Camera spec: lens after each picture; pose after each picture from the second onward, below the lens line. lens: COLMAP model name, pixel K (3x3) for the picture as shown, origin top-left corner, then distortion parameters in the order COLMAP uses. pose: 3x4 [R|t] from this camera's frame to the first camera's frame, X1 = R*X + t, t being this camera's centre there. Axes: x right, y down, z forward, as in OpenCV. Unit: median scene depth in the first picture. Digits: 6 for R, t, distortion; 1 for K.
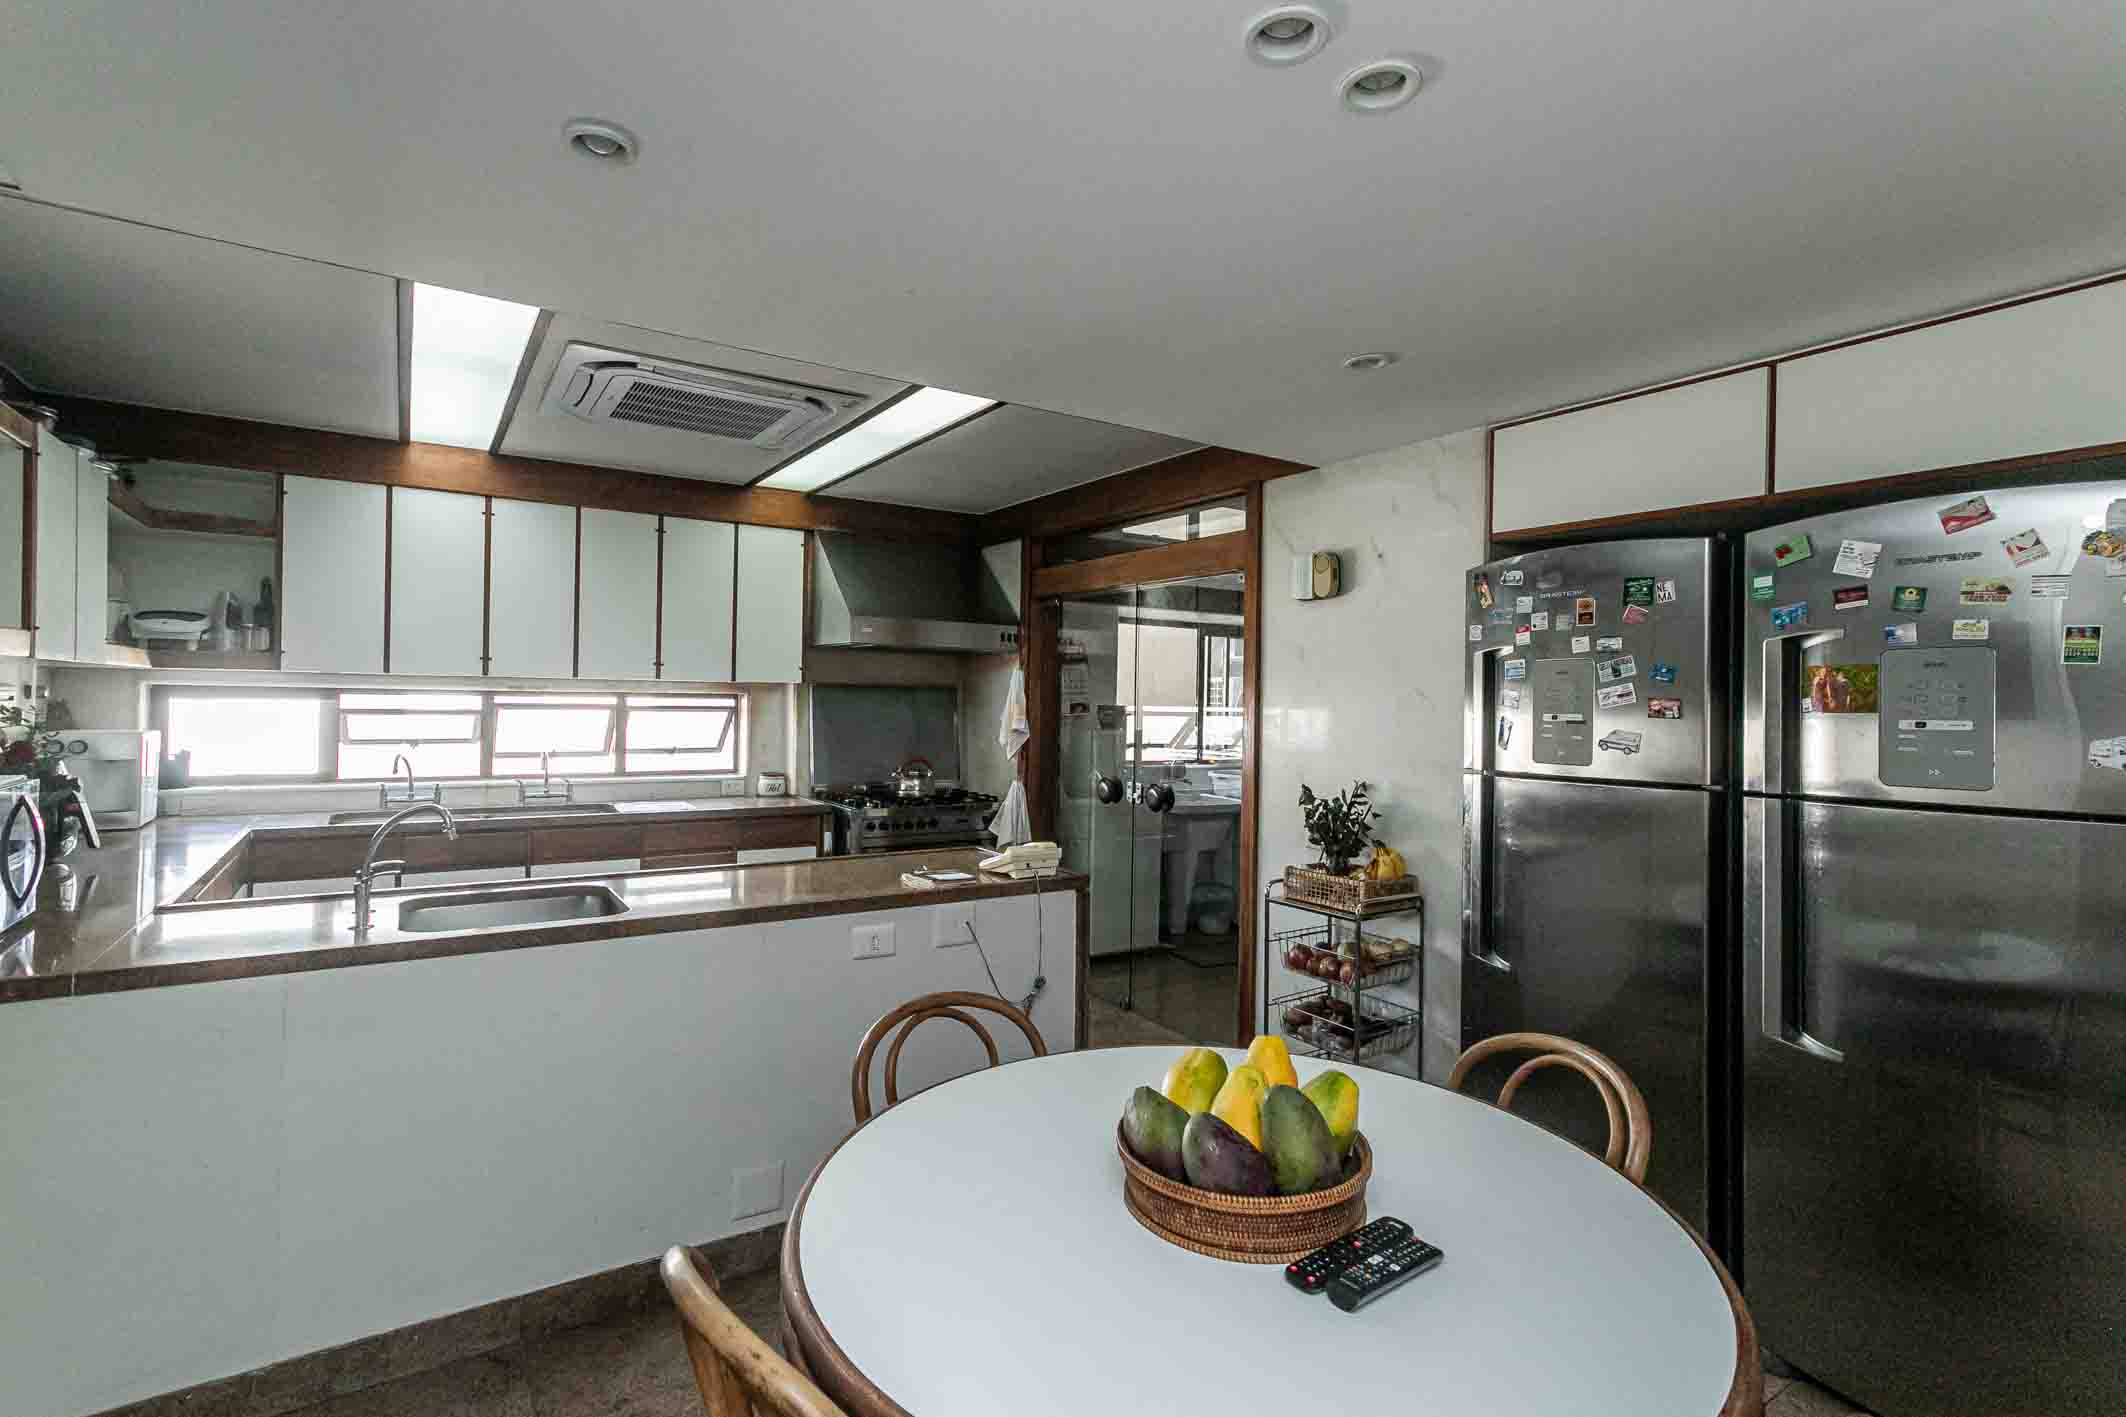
lens RADIAL K [[1008.8, 0, 1071.7], [0, 1008.8, 697.2], [0, 0, 1]] dist [-0.000736, 0.000928]
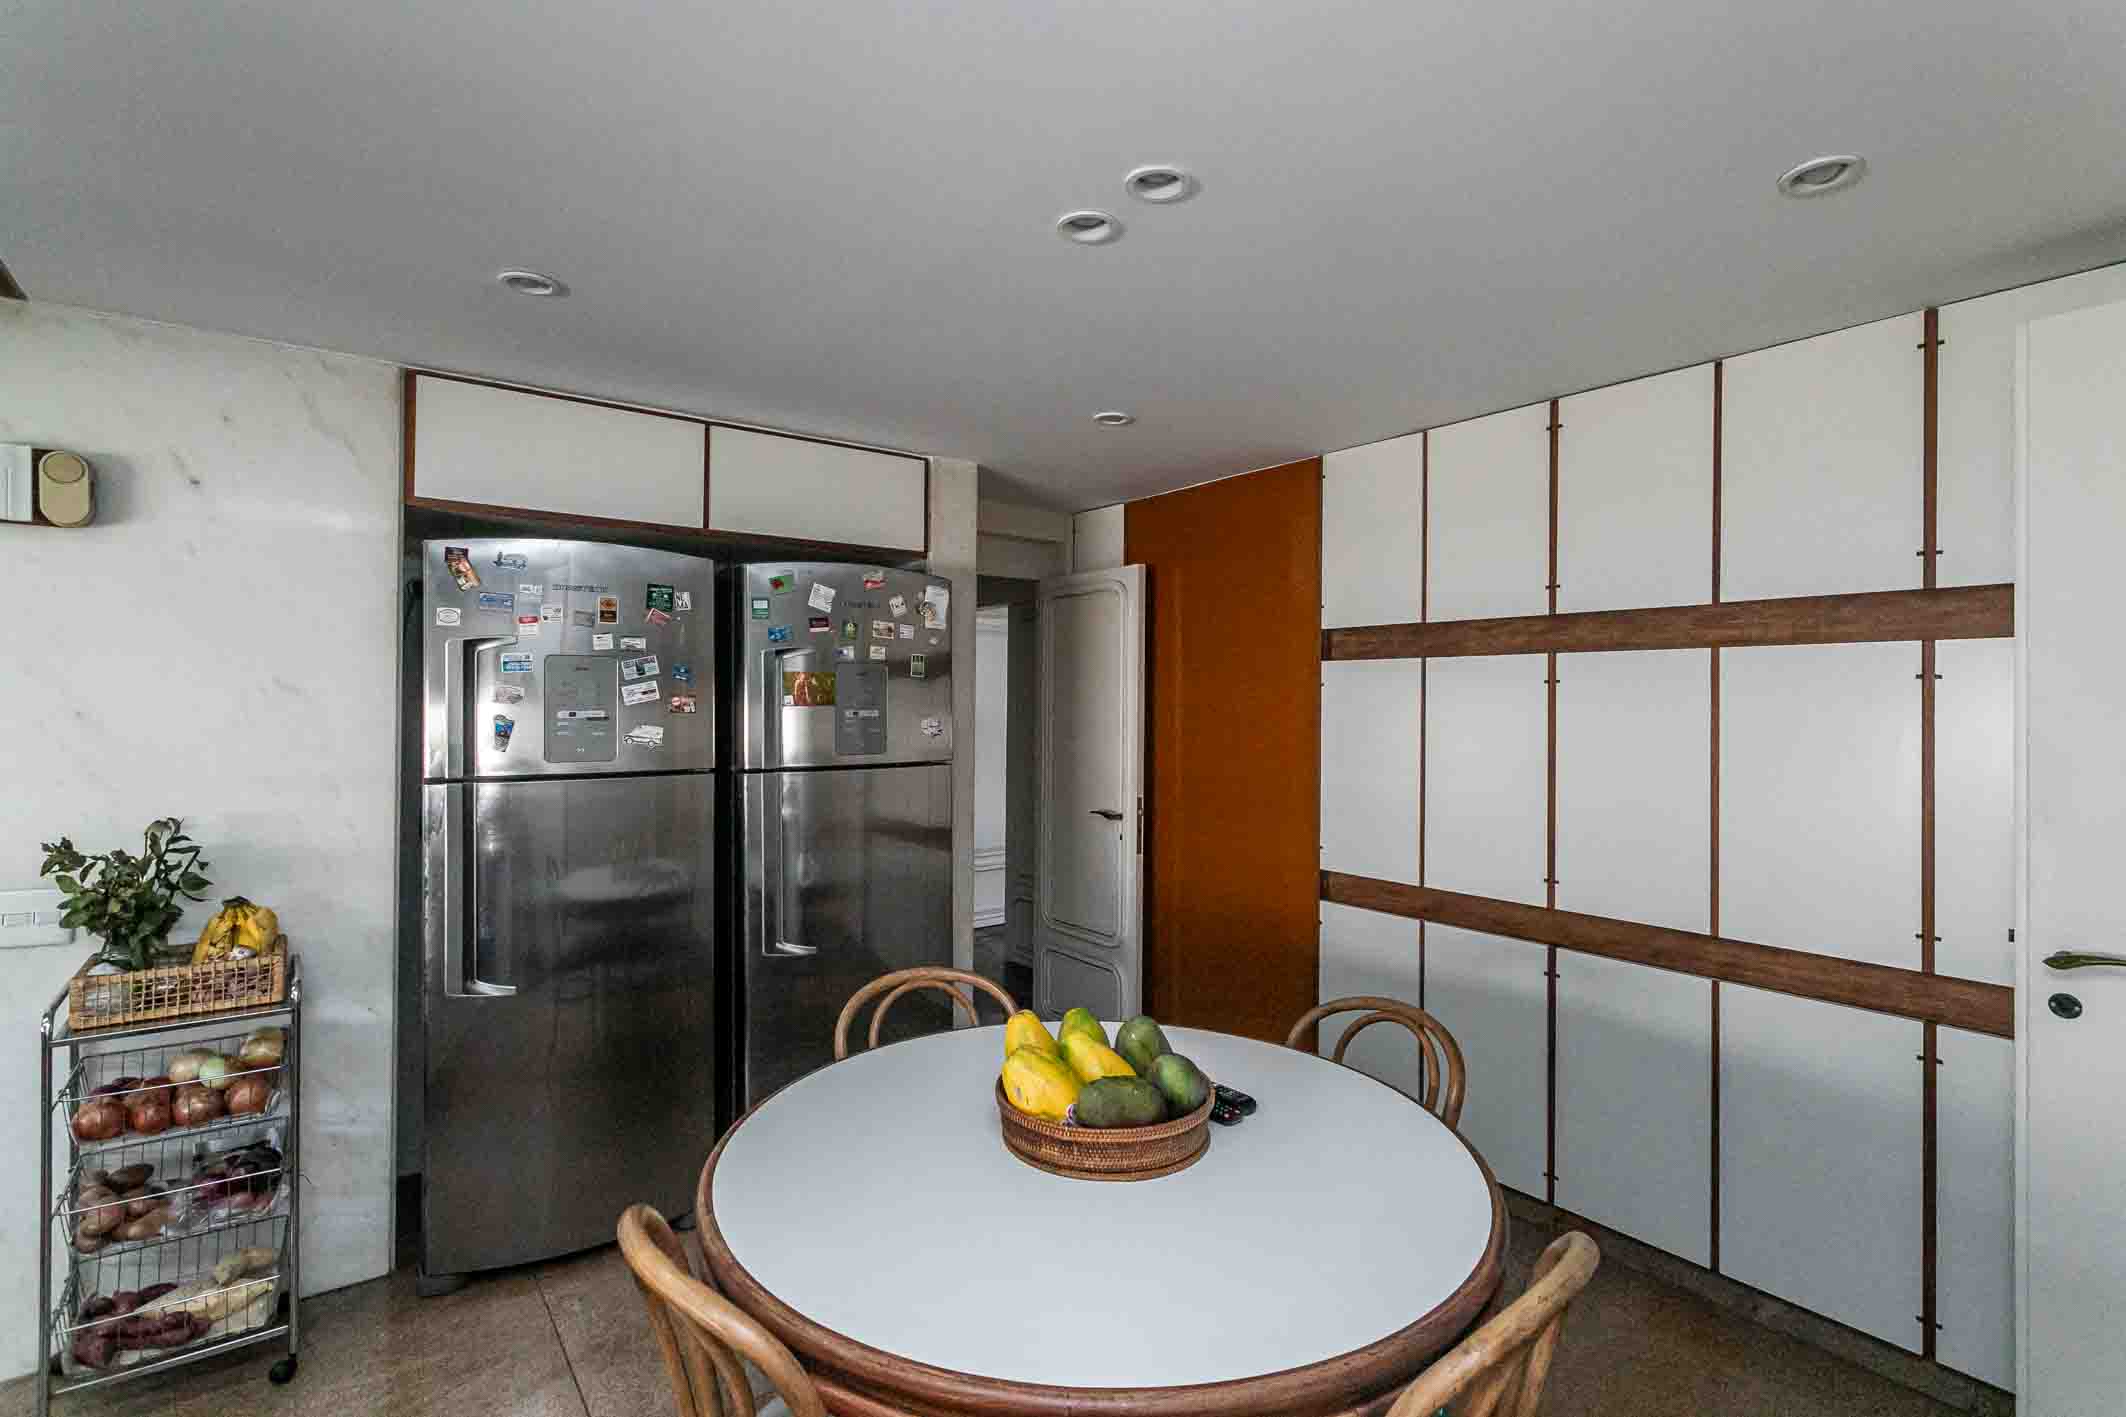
lens RADIAL K [[1008.8, 0, 1071.7], [0, 1008.8, 697.2], [0, 0, 1]] dist [-0.000736, 0.000928]
pose [[-0.065271, -0.014763, 0.997758, -0.548111], [-0.015544, 0.999784, 0.013777, -0.018348], [-0.997746, -0.014610, -0.065487, 0.613366]]
